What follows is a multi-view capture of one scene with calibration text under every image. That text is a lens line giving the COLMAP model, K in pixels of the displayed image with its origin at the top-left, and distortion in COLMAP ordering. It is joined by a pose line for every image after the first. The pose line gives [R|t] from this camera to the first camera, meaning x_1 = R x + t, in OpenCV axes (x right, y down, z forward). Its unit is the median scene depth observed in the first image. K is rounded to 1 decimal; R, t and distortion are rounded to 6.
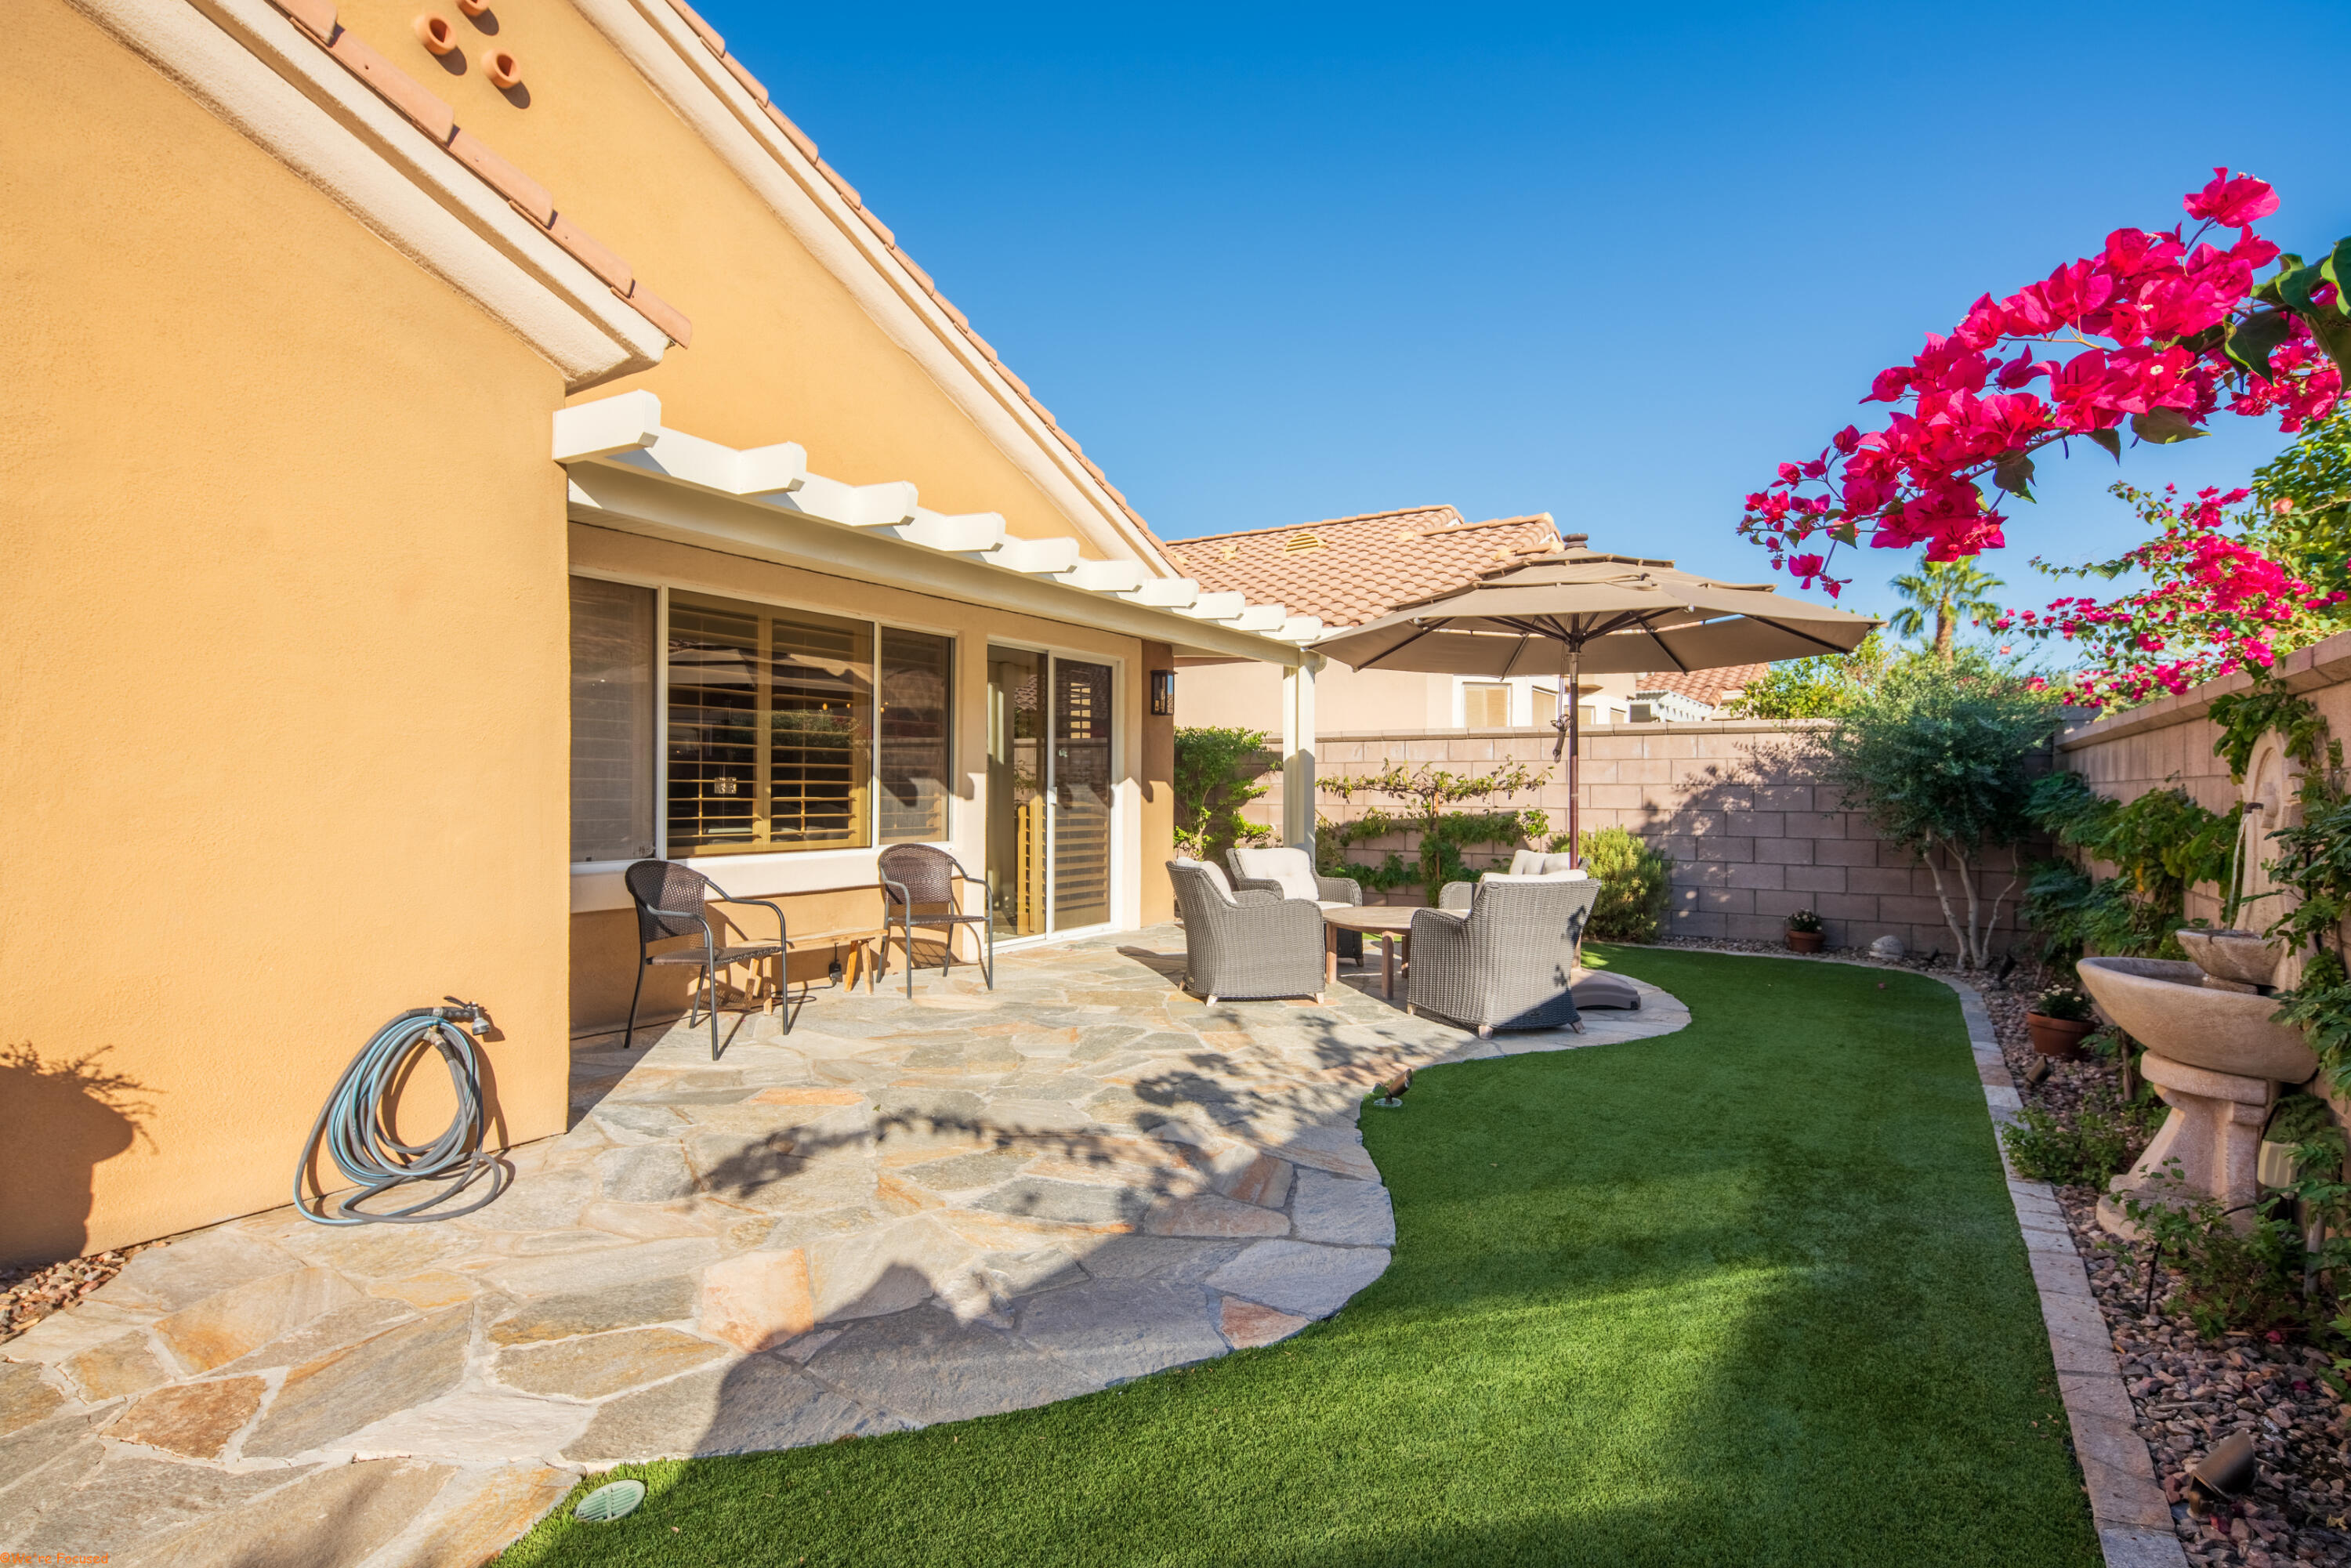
lens RADIAL K [[1133.5, 0, 1175.5], [0, 1133.5, 784.0], [0, 0, 1]] dist [0.004834, -0.004126]
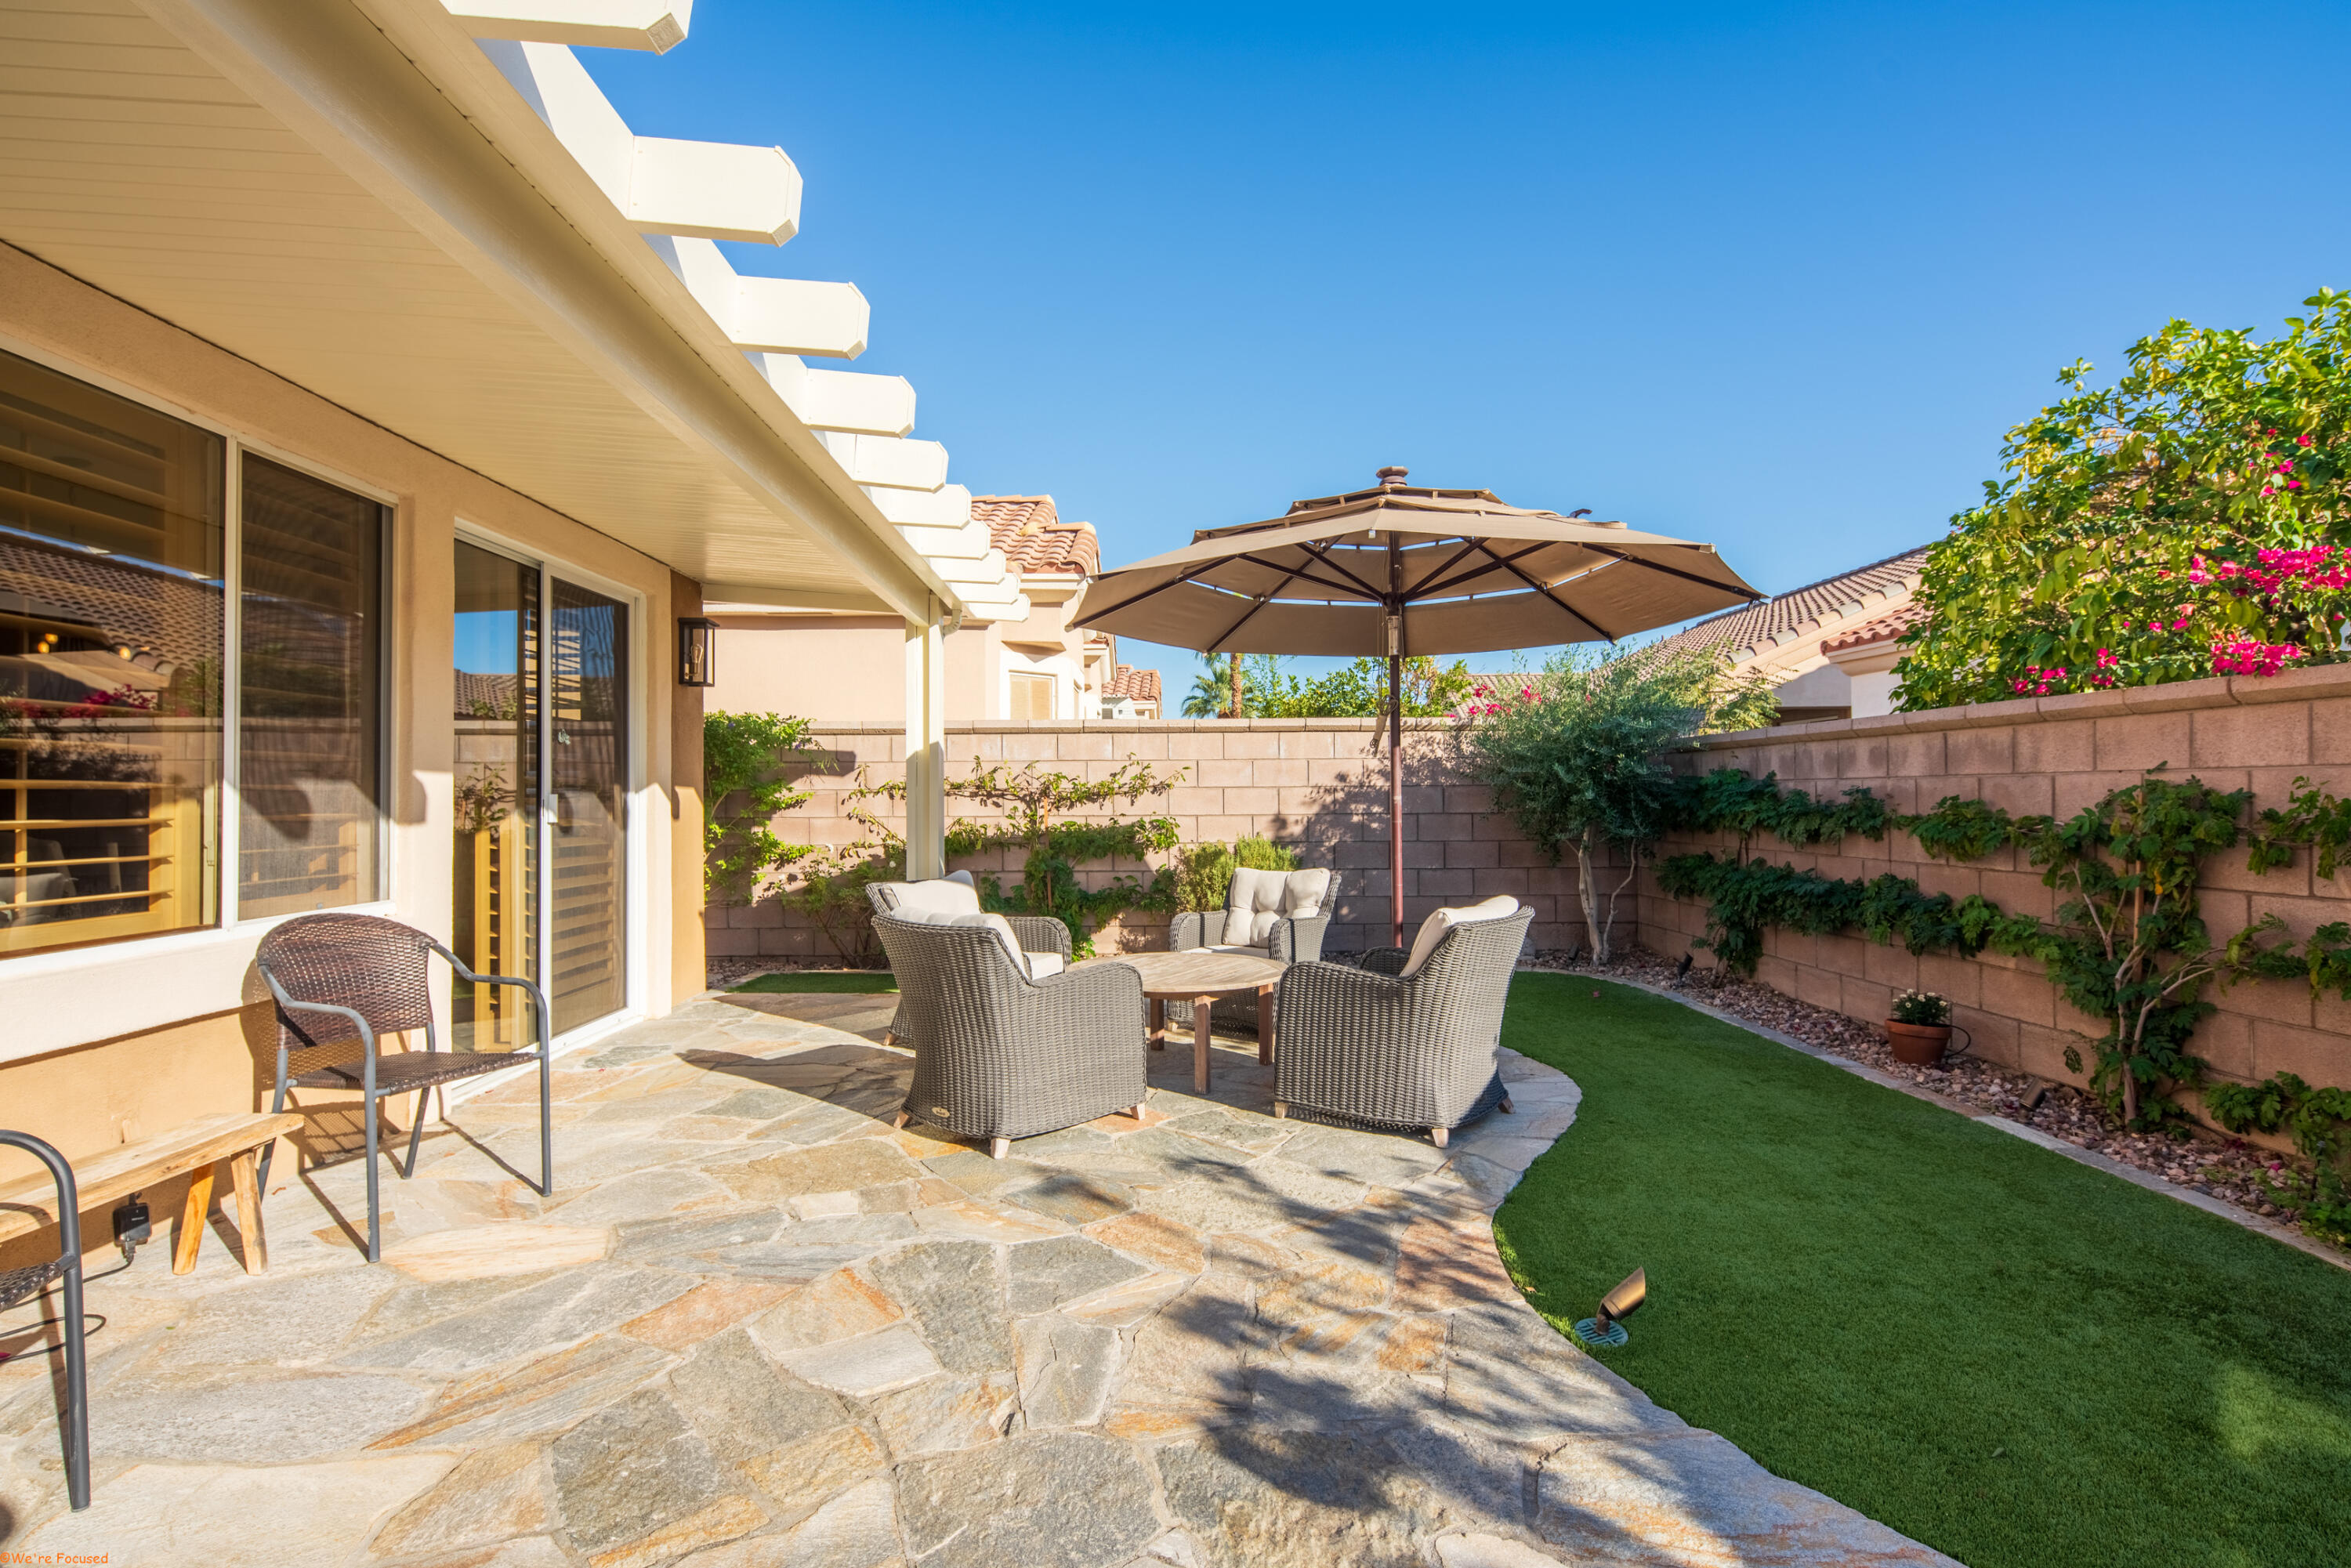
lens RADIAL K [[1133.5, 0, 1175.5], [0, 1133.5, 784.0], [0, 0, 1]] dist [0.004834, -0.004126]
pose [[0.844468, -0.002206, 0.535602, -0.169589], [0.006036, 0.999967, -0.005398, 0.002592], [-0.535573, 0.007791, 0.844453, 0.368977]]
